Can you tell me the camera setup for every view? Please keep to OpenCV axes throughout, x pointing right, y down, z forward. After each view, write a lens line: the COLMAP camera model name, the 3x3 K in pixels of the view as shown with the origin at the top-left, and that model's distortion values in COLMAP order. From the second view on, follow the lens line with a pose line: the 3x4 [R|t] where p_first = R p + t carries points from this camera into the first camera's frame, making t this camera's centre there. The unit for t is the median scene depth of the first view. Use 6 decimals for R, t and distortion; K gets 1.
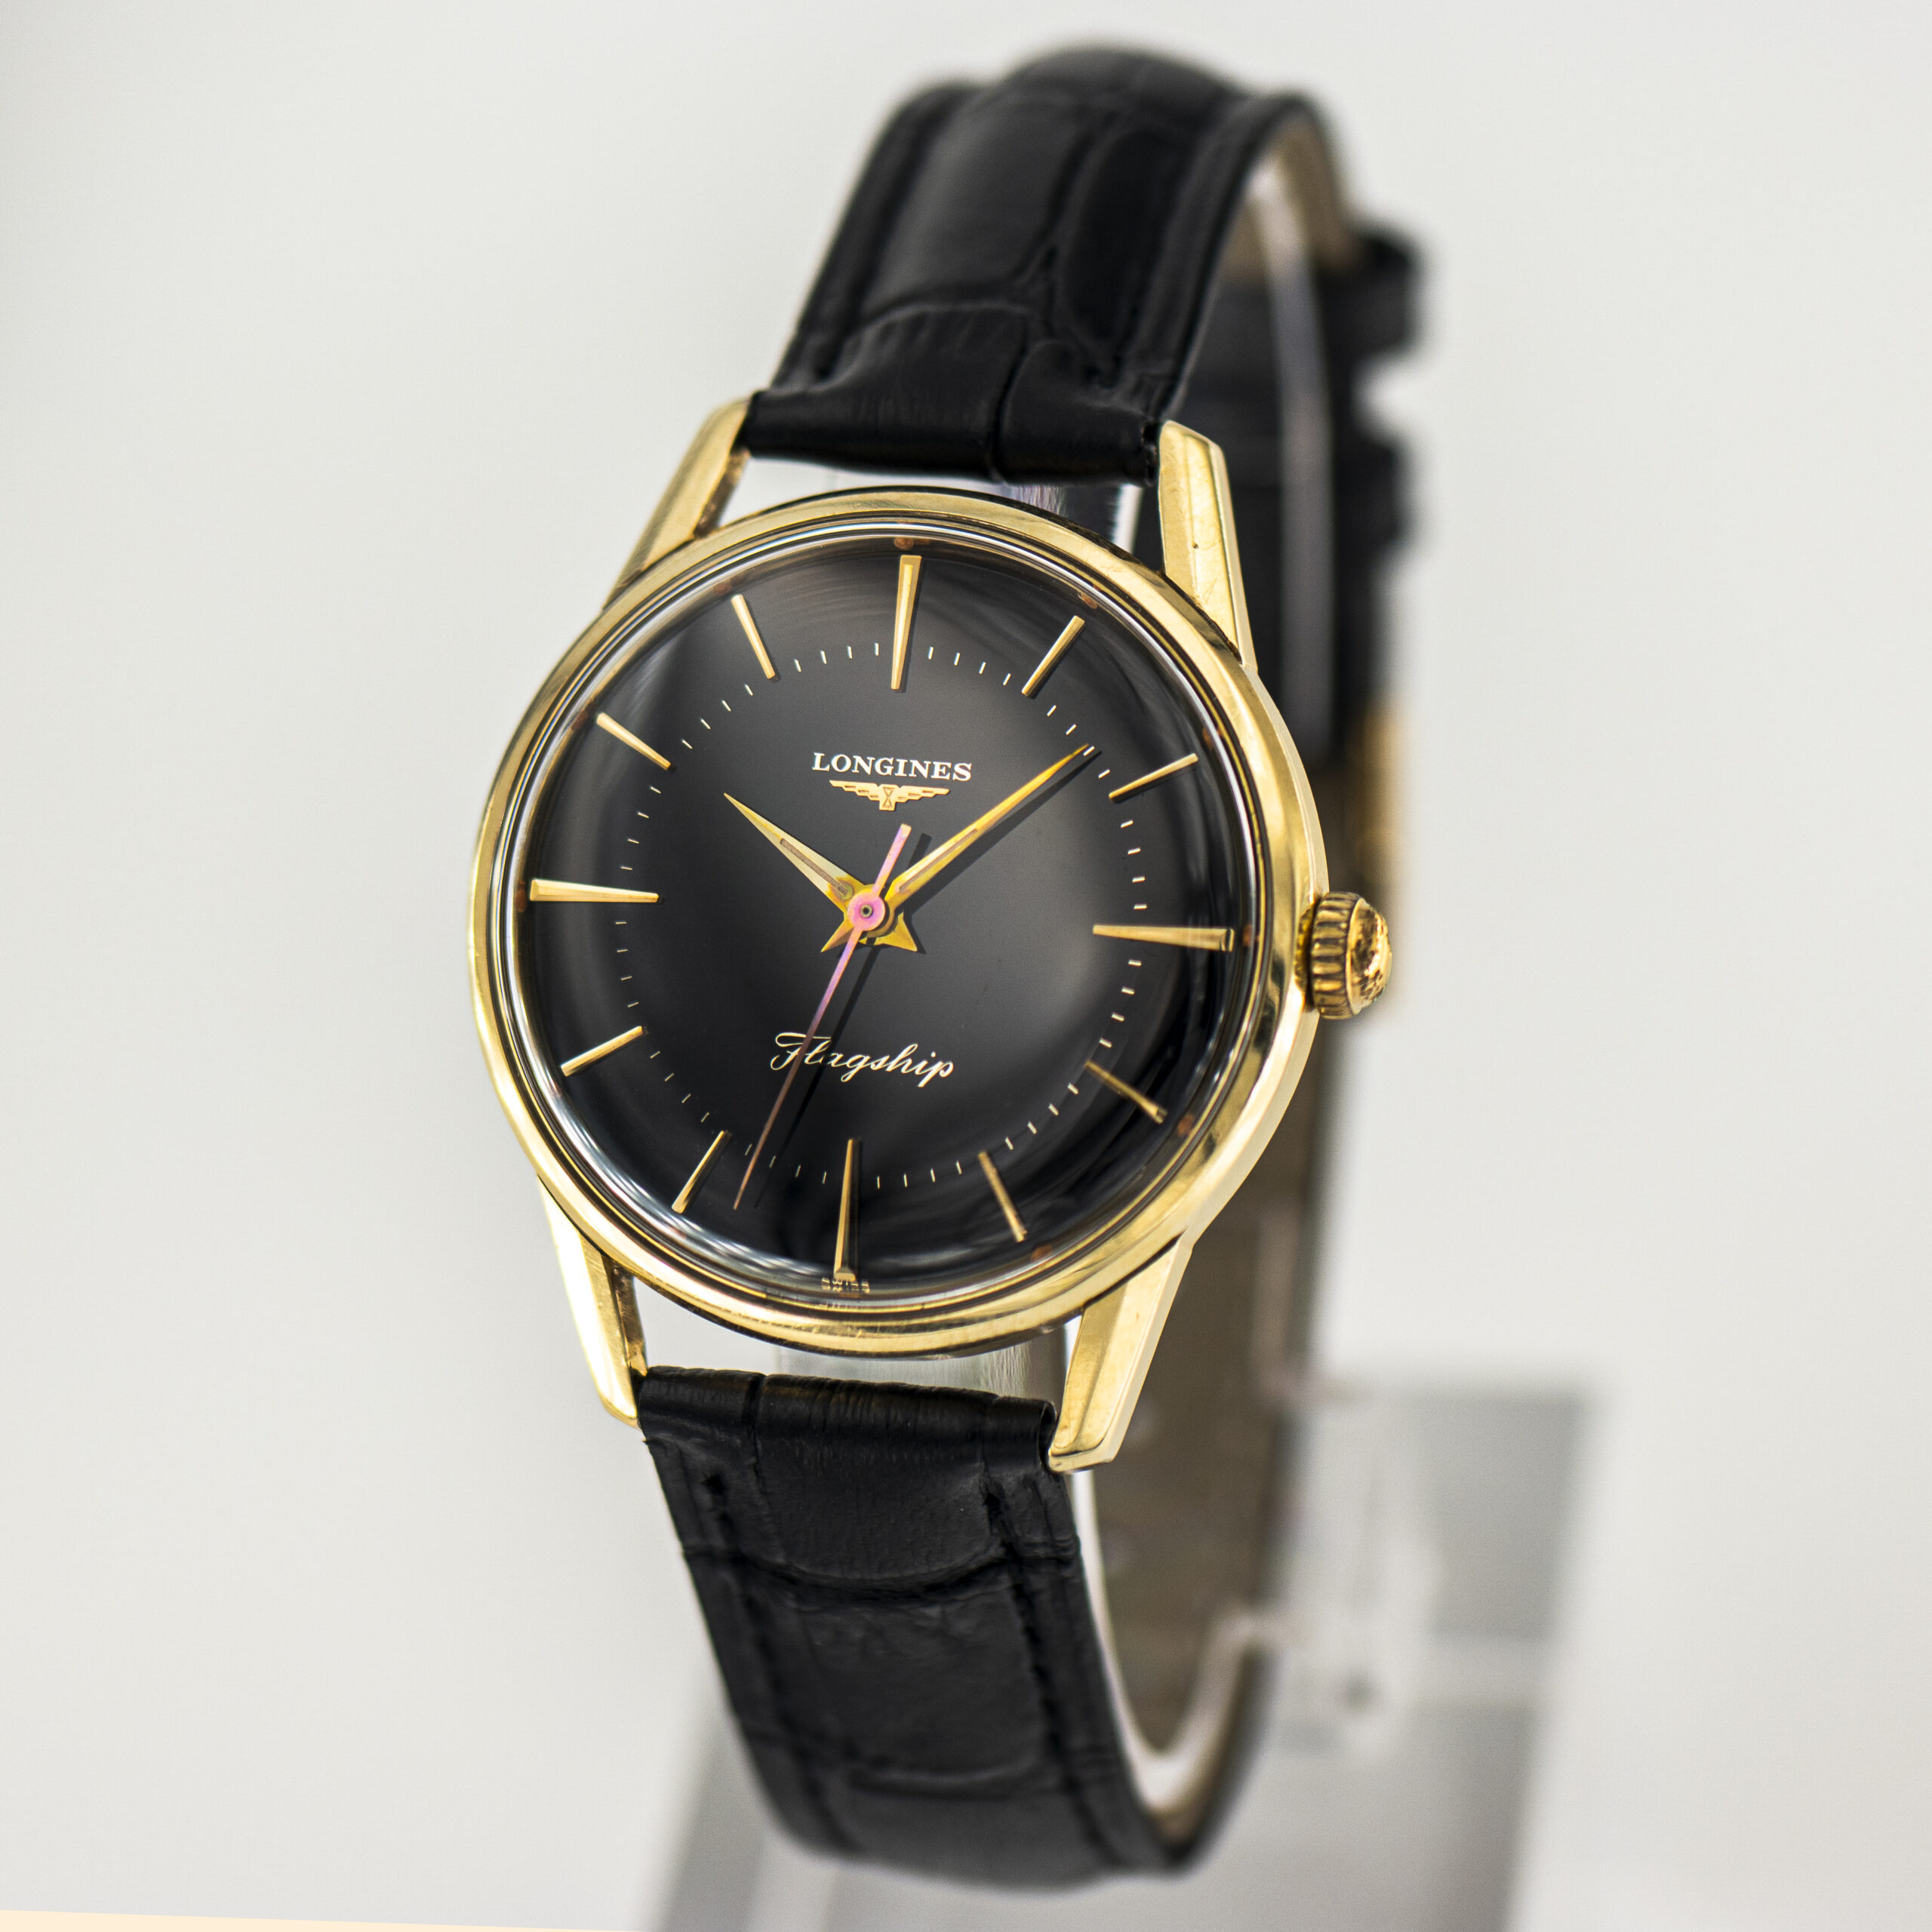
lens RADIAL K [[10780.1, 0, 966.0], [0, 10780.1, 966.0], [0, 0, 1]] dist [0.206035, 14.573974]
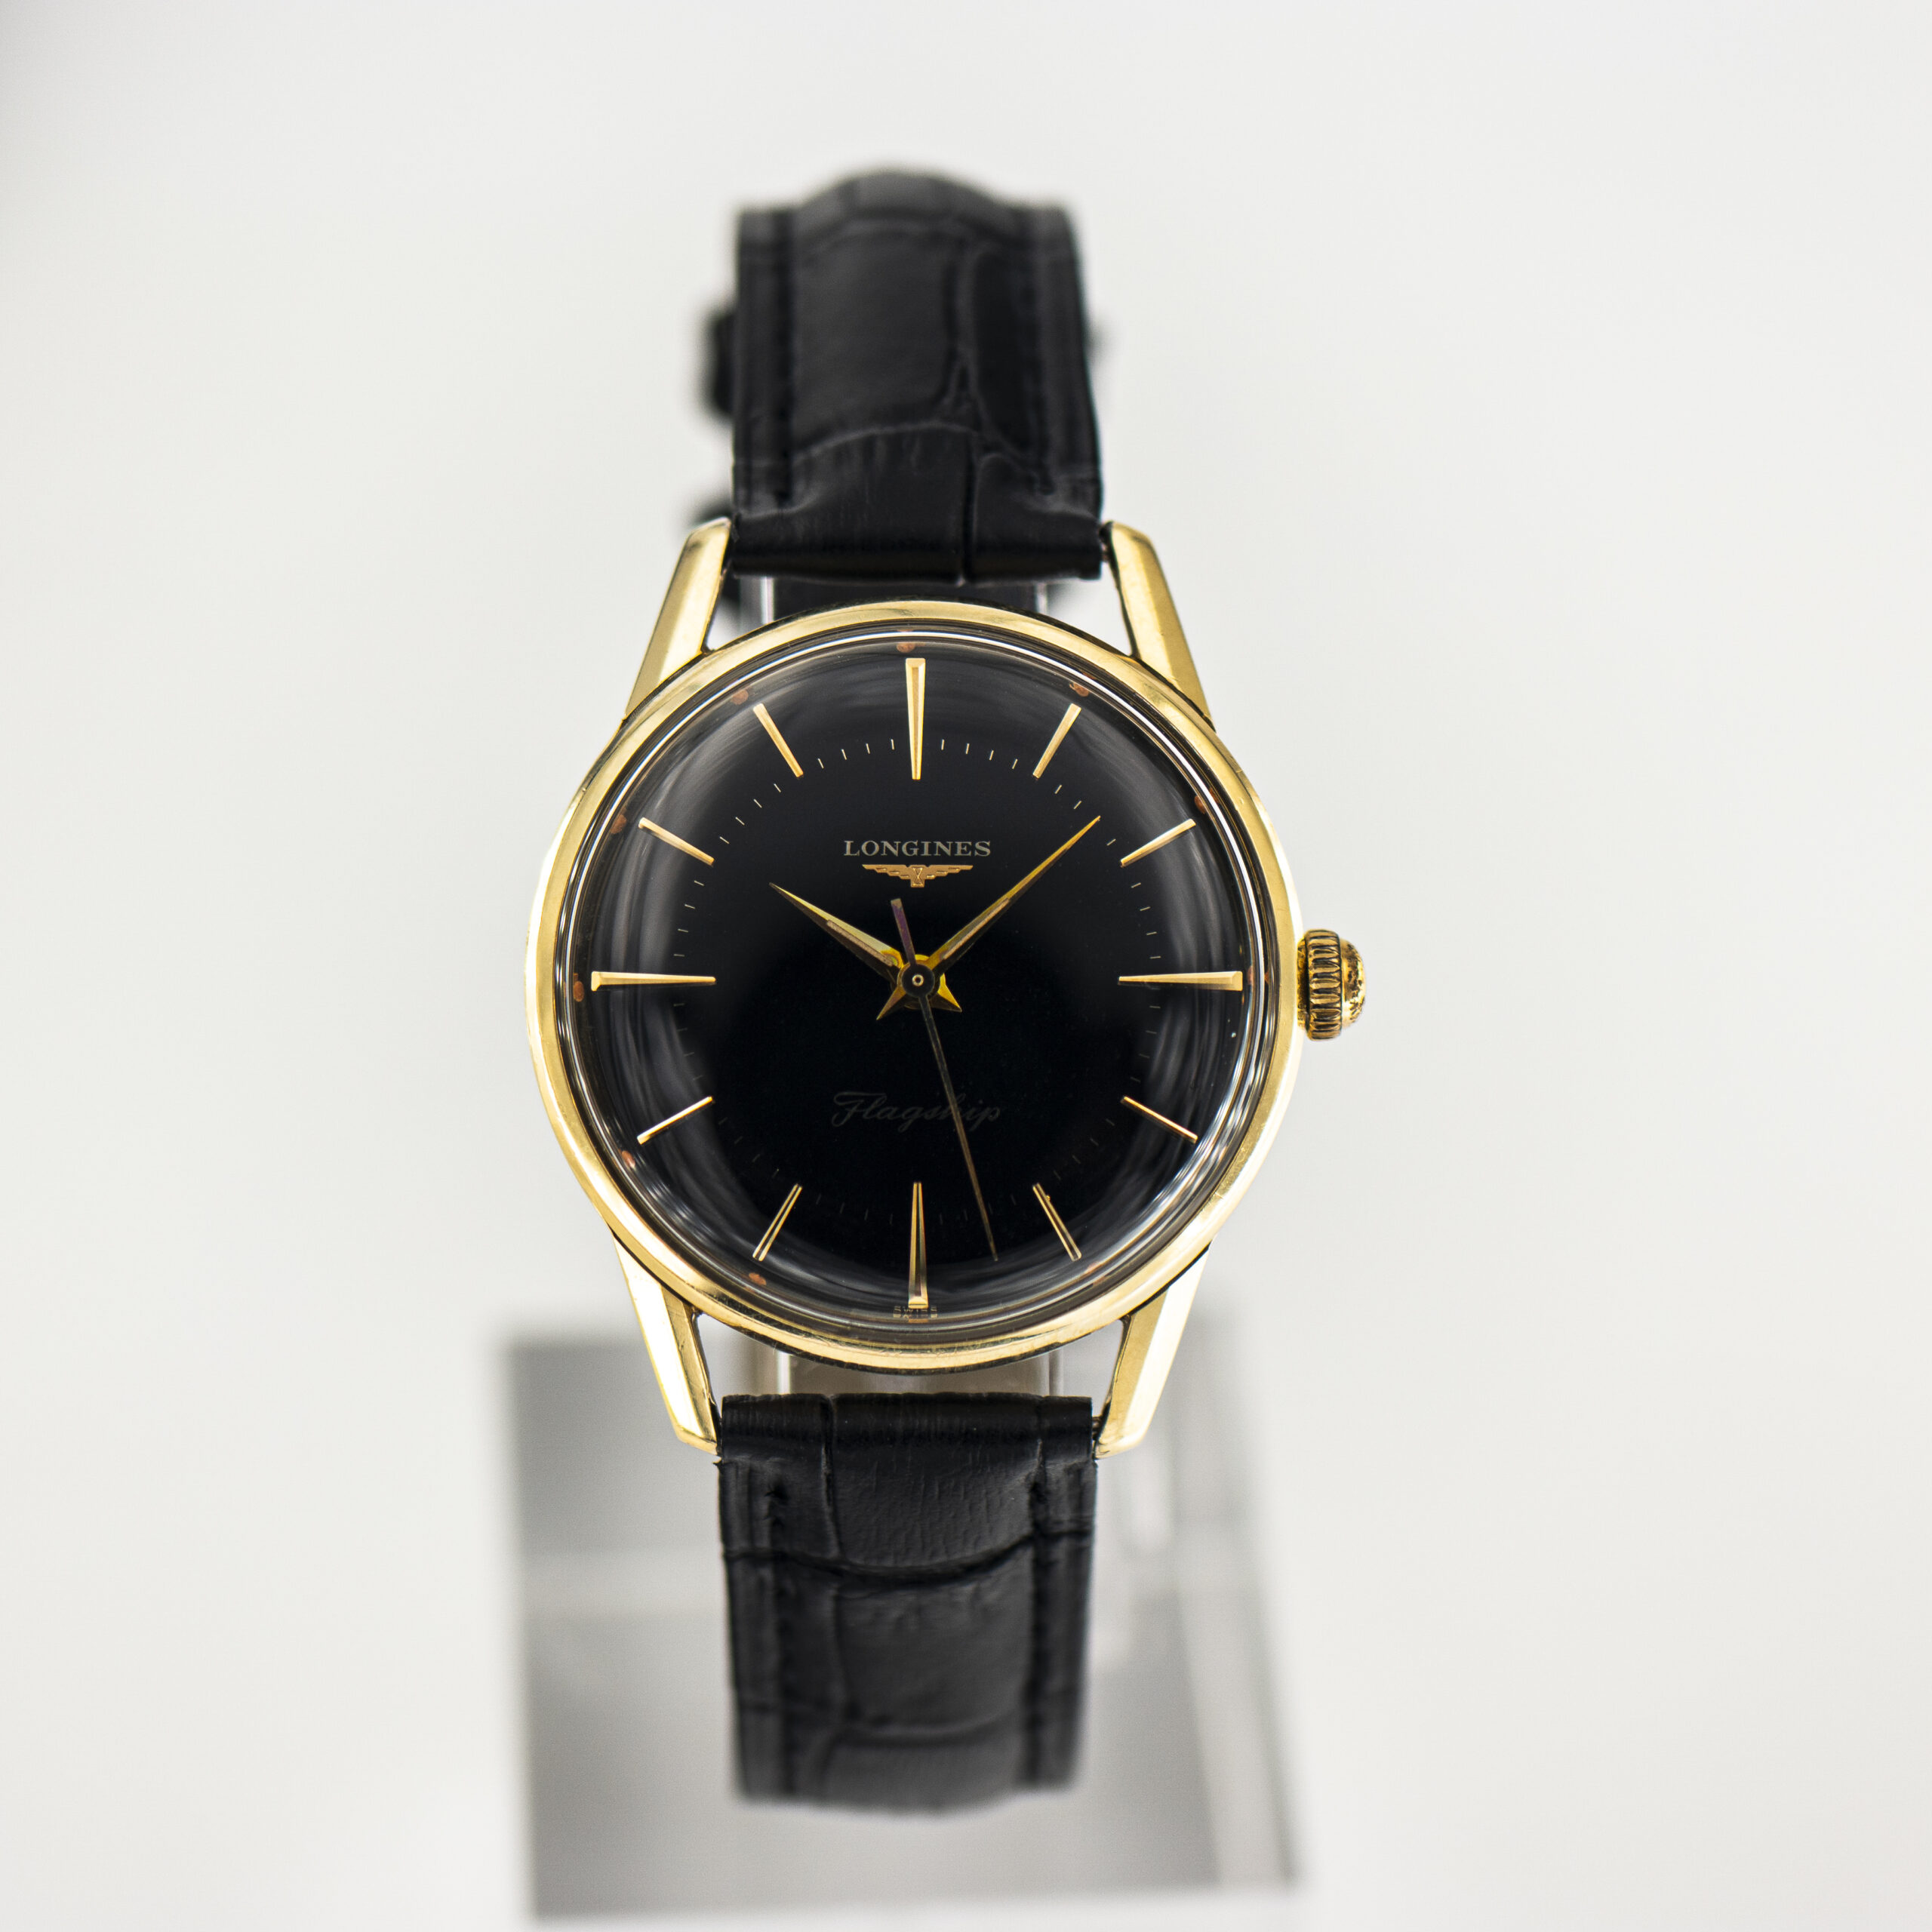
lens RADIAL K [[10780.1, 0, 966.0], [0, 10780.1, 966.0], [0, 0, 1]] dist [0.206035, 14.573974]
pose [[0.957677, -0.080210, 0.276444, -0.313538], [0.068113, 0.996263, 0.053105, -0.065577], [-0.279670, -0.032028, 0.959562, -0.079741]]
